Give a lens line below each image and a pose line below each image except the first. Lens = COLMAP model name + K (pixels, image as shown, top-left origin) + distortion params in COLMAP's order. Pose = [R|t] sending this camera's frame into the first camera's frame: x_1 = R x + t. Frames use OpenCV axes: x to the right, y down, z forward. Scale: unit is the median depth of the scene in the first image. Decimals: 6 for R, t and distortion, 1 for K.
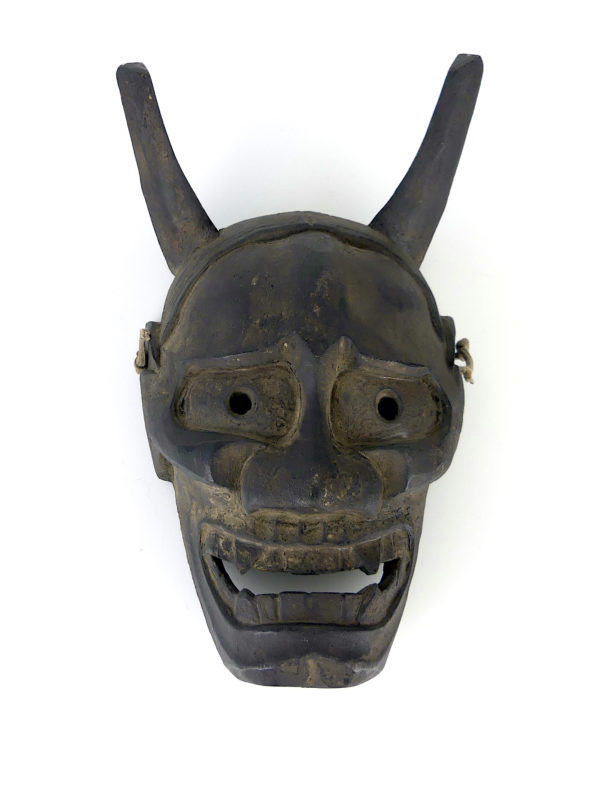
lens RADIAL K [[806.6, 0, 313.8], [0, 806.6, 433.3], [0, 0, 1]] dist [-0.055903, 0.000000]
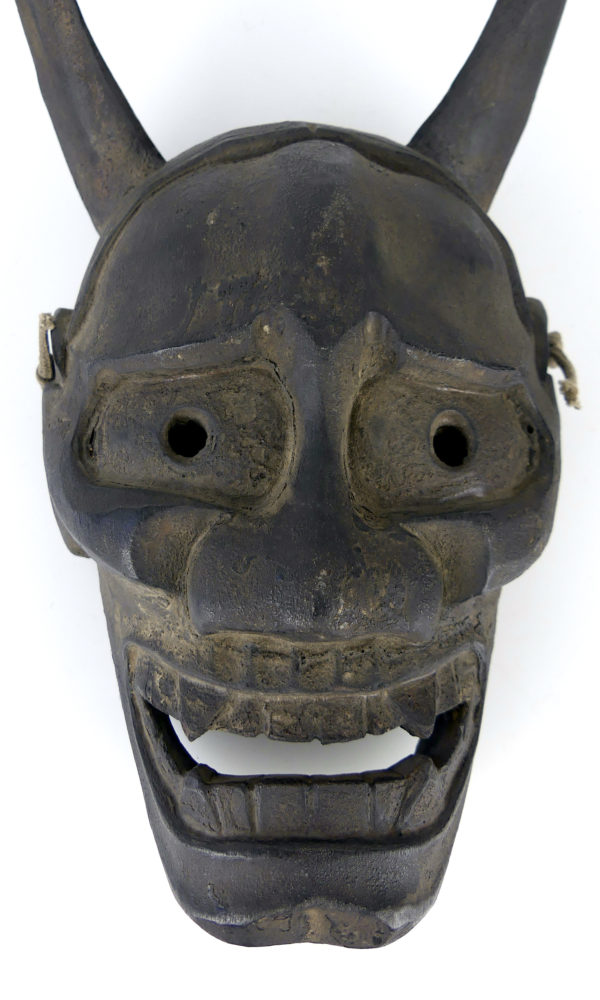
lens RADIAL K [[753.0, 0, 306.2], [0, 753.0, 507.7], [0, 0, 1]] dist [-0.040459, 0.005944]
pose [[0.999861, -0.001939, -0.016565, 0.000250], [0.002902, 0.998293, 0.058329, -0.018459], [0.016424, -0.058369, 0.998160, 0.481388]]
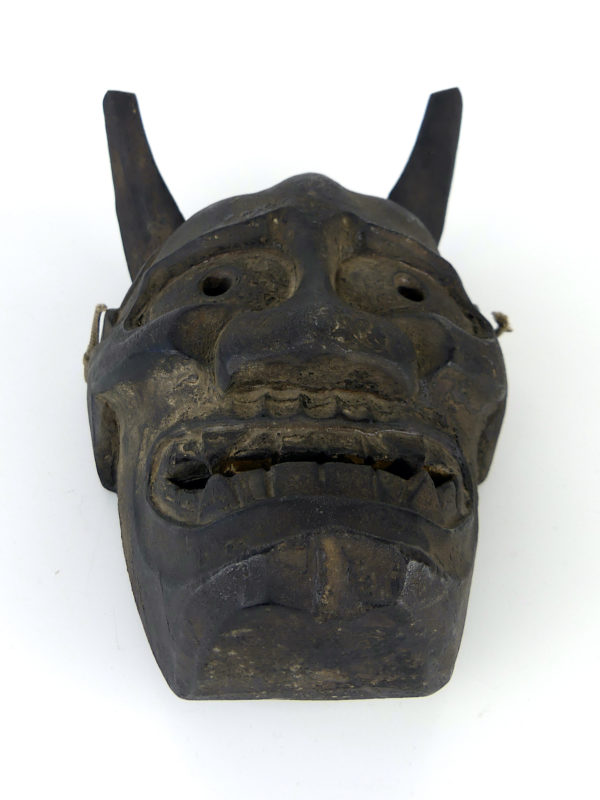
lens RADIAL K [[806.6, 0, 295.3], [0, 806.6, 398.7], [0, 0, 1]] dist [-0.055903, 0.000000]
pose [[0.999542, -0.024994, 0.017083, -0.032869], [0.030236, 0.795578, -0.605096, 0.513120], [0.001533, 0.605336, 0.795969, 0.459475]]
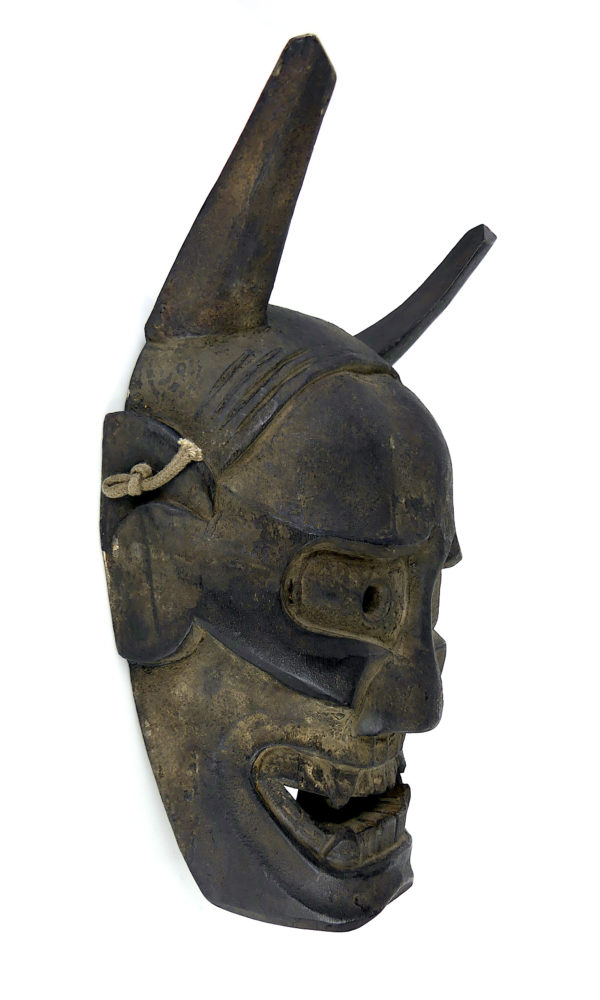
lens RADIAL K [[753.0, 0, 289.2], [0, 753.0, 533.2], [0, 0, 1]] dist [-0.040459, 0.005944]
pose [[0.558262, 0.064778, 0.827132, -0.751429], [-0.205285, 0.976733, 0.062060, -0.131405], [-0.803866, -0.204444, 0.558571, 0.668840]]
